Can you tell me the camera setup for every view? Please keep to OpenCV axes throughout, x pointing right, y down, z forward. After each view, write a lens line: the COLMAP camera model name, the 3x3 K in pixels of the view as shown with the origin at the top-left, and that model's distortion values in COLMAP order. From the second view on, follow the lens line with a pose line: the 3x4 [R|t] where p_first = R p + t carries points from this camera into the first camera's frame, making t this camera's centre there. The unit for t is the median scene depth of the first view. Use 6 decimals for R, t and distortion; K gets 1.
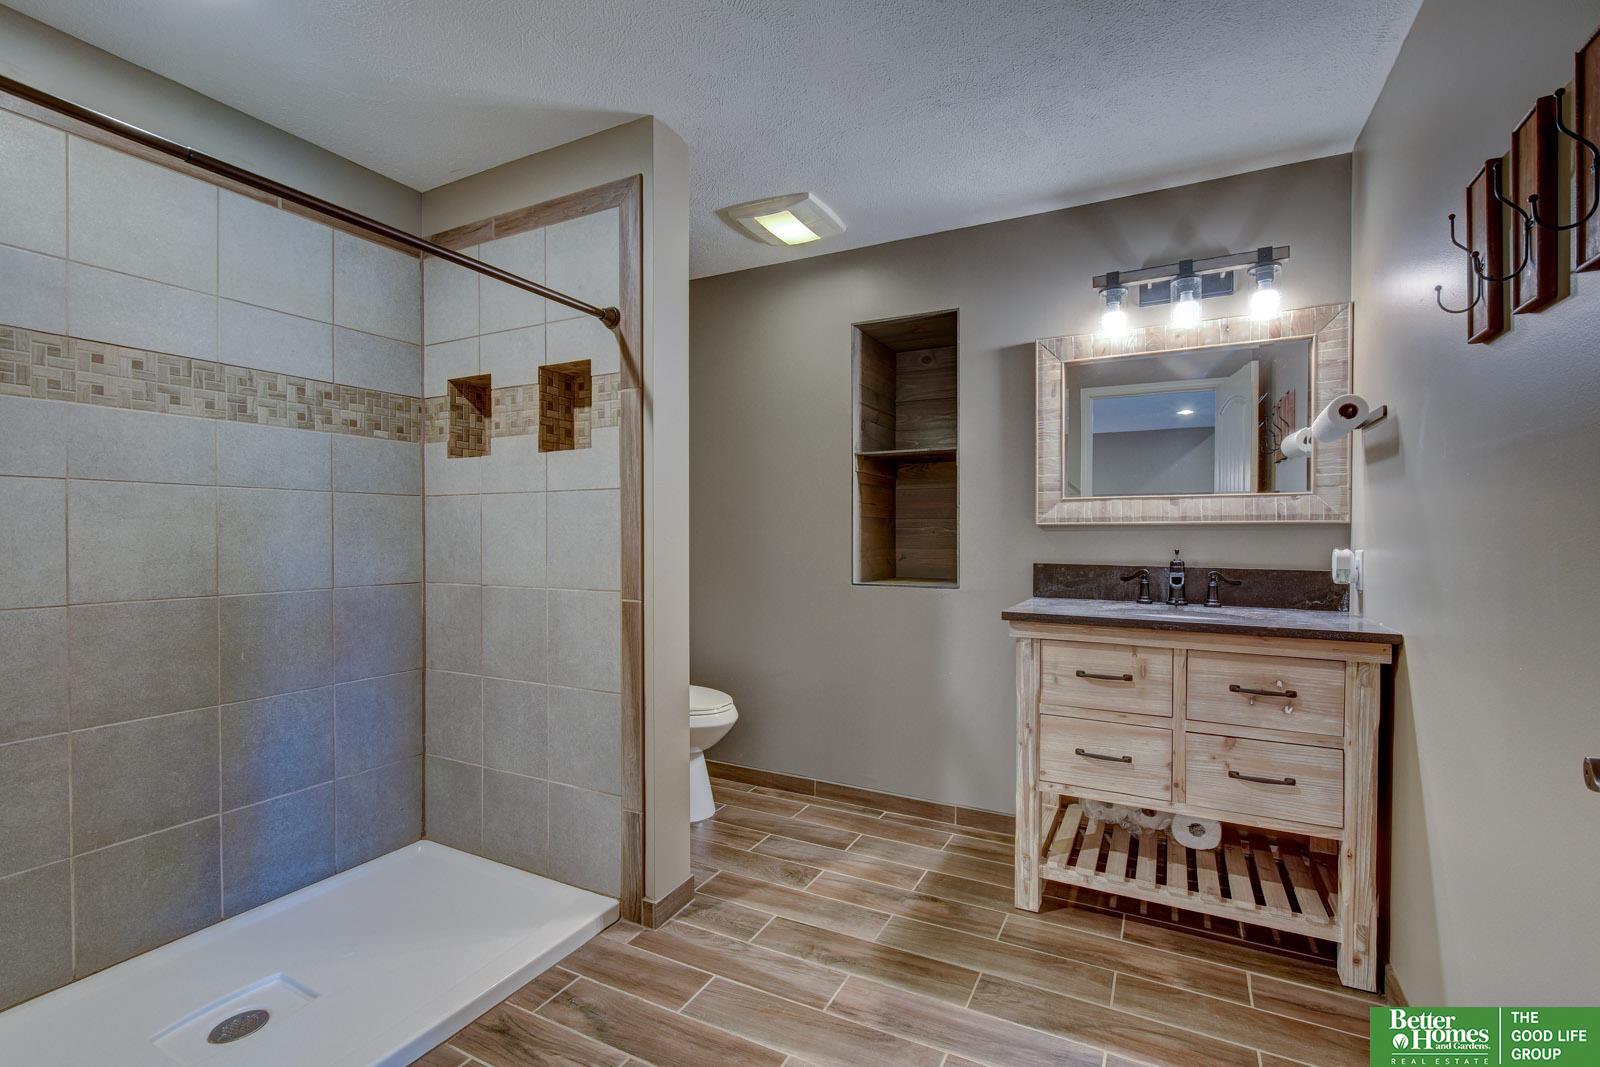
lens RADIAL K [[706.4, 0, 800.4], [0, 706.4, 533.7], [0, 0, 1]] dist [-0.018360, -0.001055]
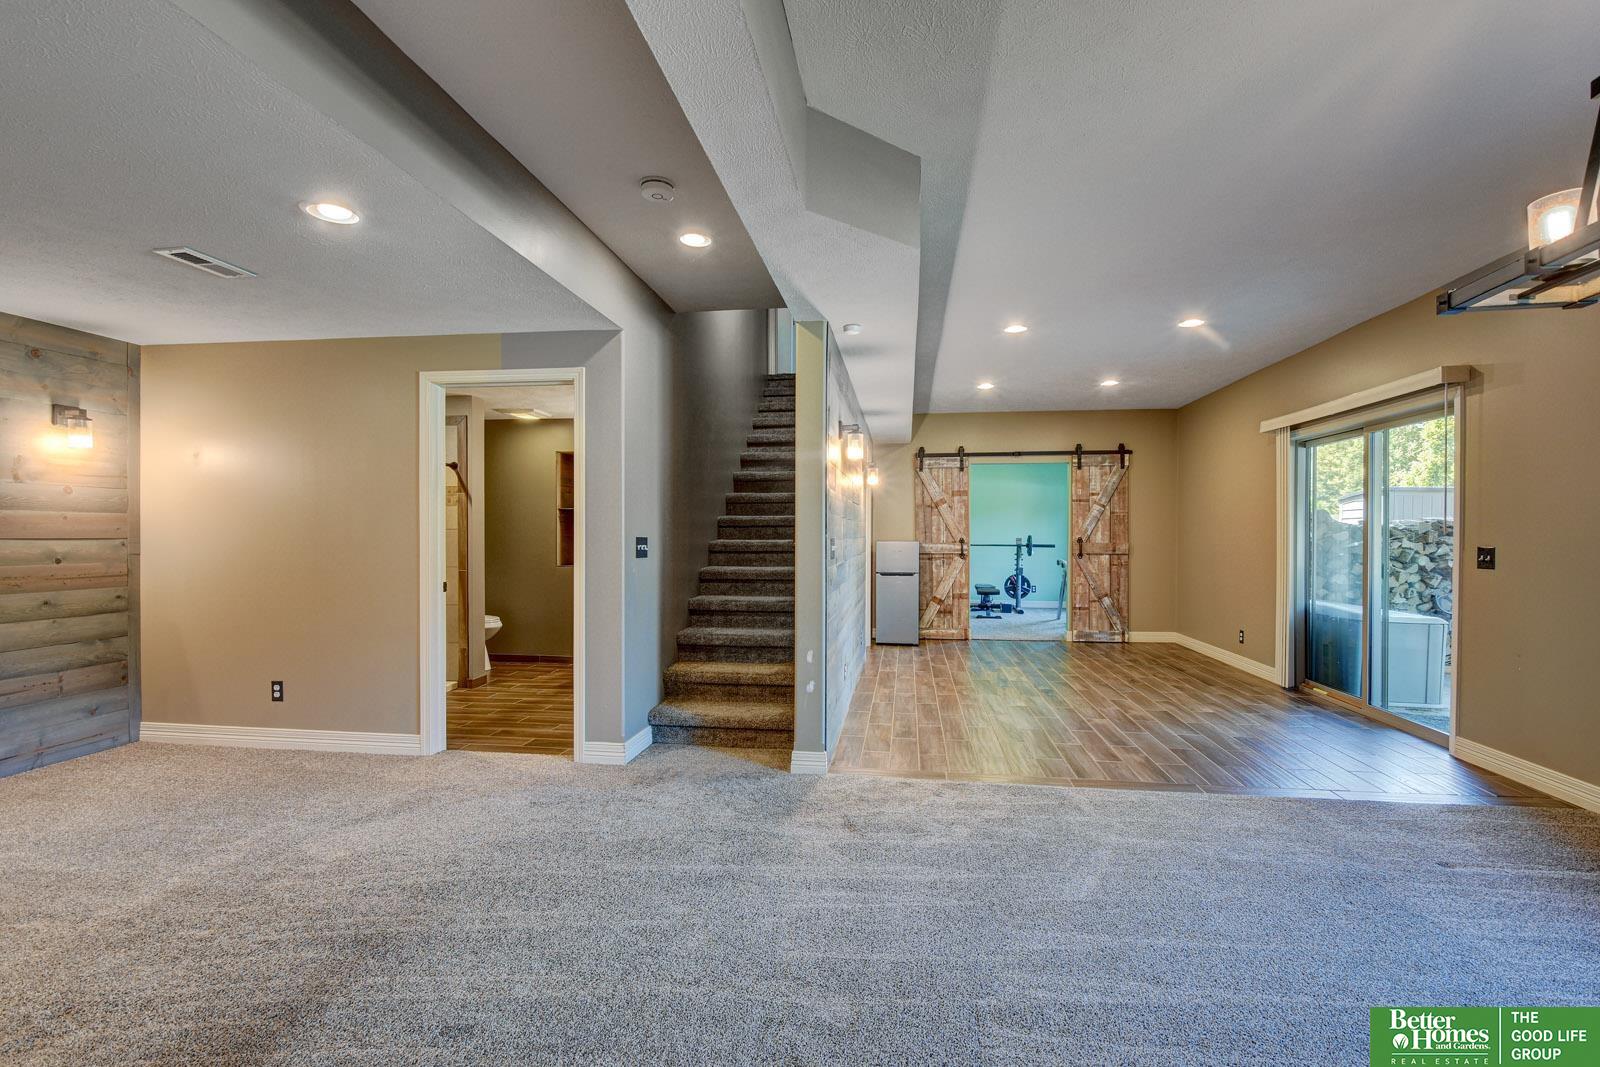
lens RADIAL K [[706.4, 0, 805.3], [0, 706.4, 534.9], [0, 0, 1]] dist [-0.018360, -0.001055]
pose [[0.945696, -0.003832, 0.325031, 0.130918], [0.004596, 0.999988, -0.001584, -0.030228], [-0.325021, 0.002991, 0.945702, -2.012130]]
